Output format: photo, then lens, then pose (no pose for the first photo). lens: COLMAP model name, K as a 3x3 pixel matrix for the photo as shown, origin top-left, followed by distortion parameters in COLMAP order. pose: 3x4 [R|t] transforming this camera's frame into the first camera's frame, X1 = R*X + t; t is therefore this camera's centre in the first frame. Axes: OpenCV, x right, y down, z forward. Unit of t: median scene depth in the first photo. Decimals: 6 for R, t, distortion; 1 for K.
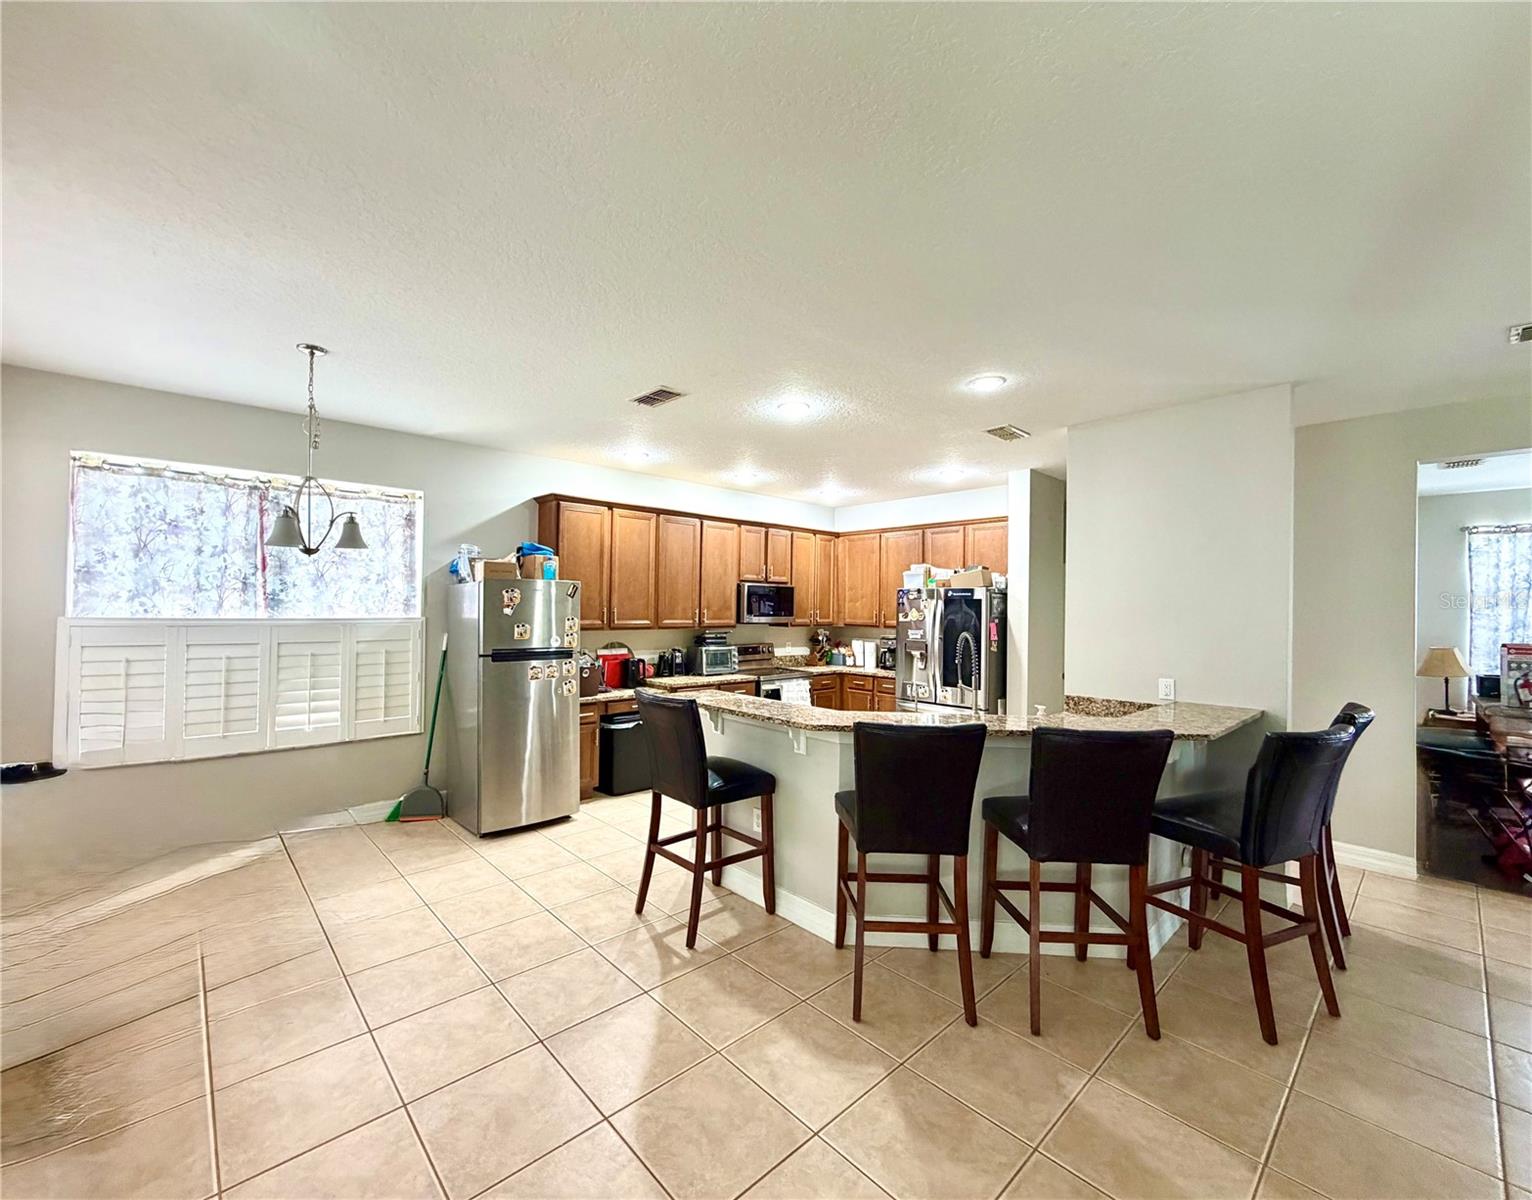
lens RADIAL K [[636.0, 0, 729.9], [0, 636.0, 605.1], [0, 0, 1]] dist [-0.002050, -0.000161]
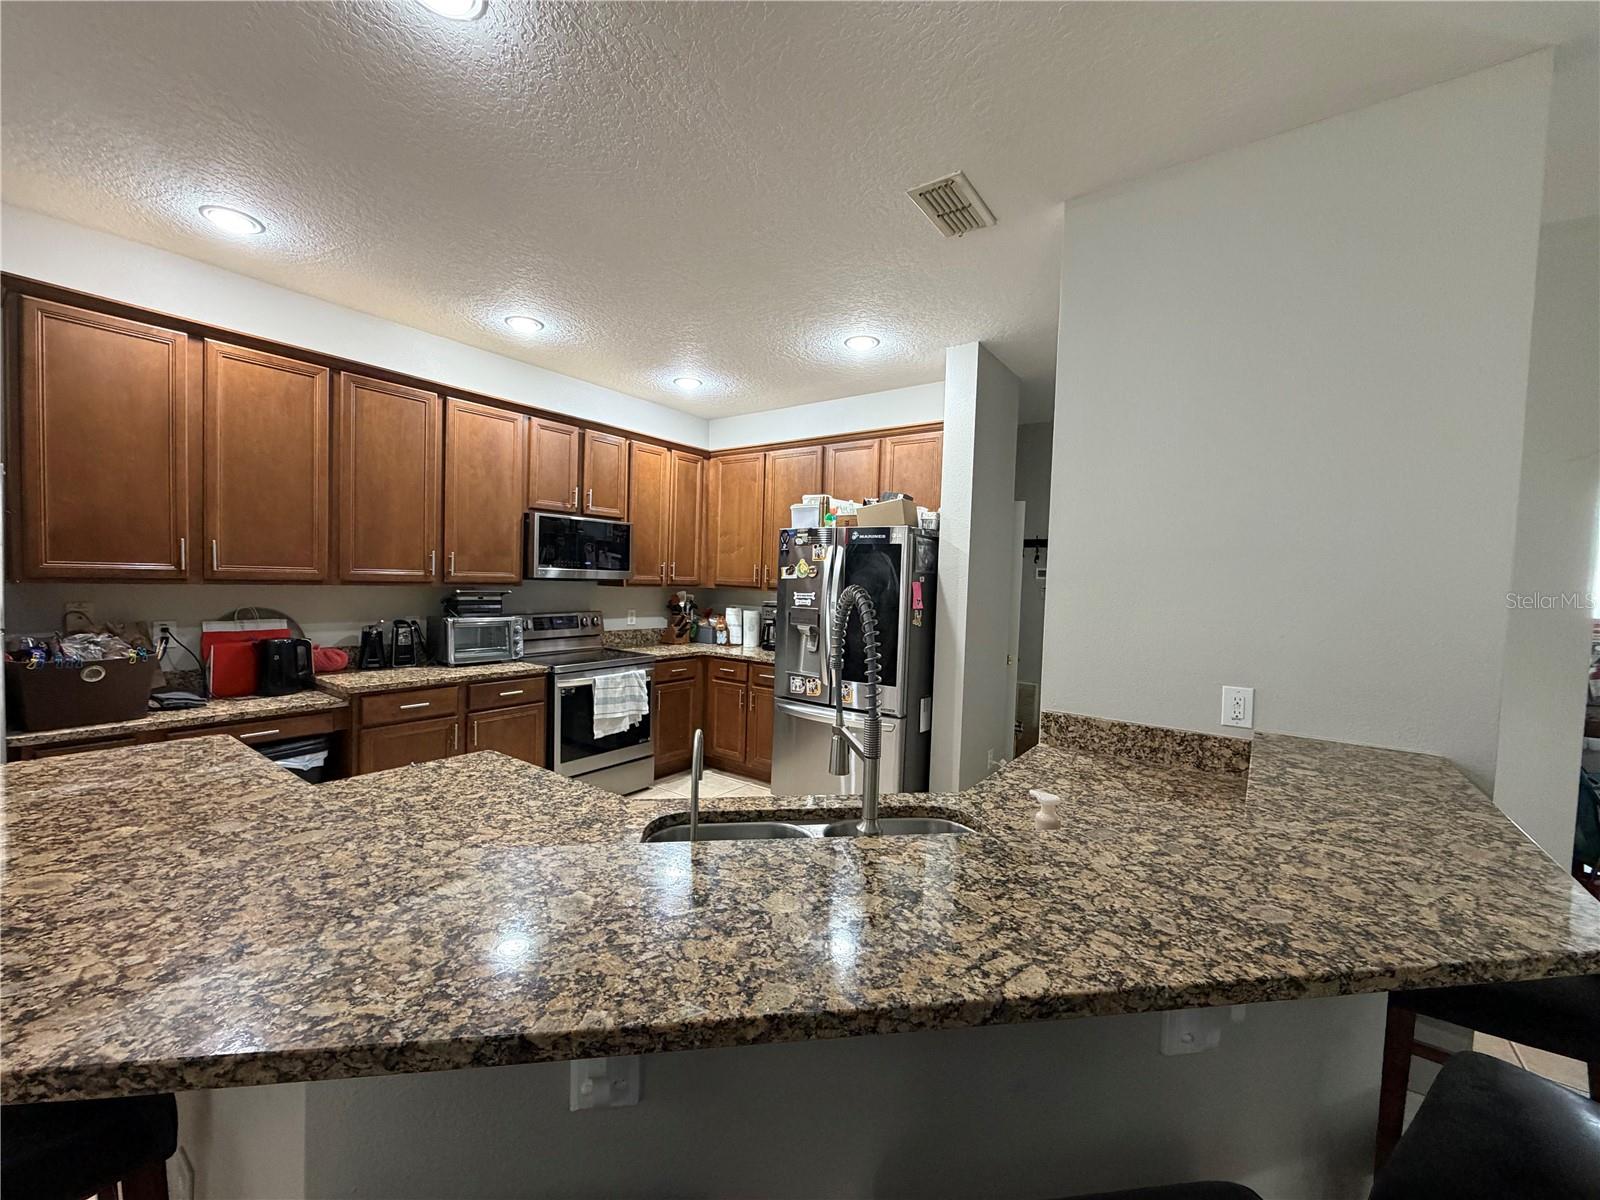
lens RADIAL K [[642.7, 0, 800.4], [0, 642.7, 601.6], [0, 0, 1]] dist [0.001268, -0.000016]
pose [[0.976128, 0.009127, 0.217005, 0.140467], [-0.019032, 0.998868, 0.043599, 0.019414], [-0.216362, -0.046689, 0.975196, 0.348334]]
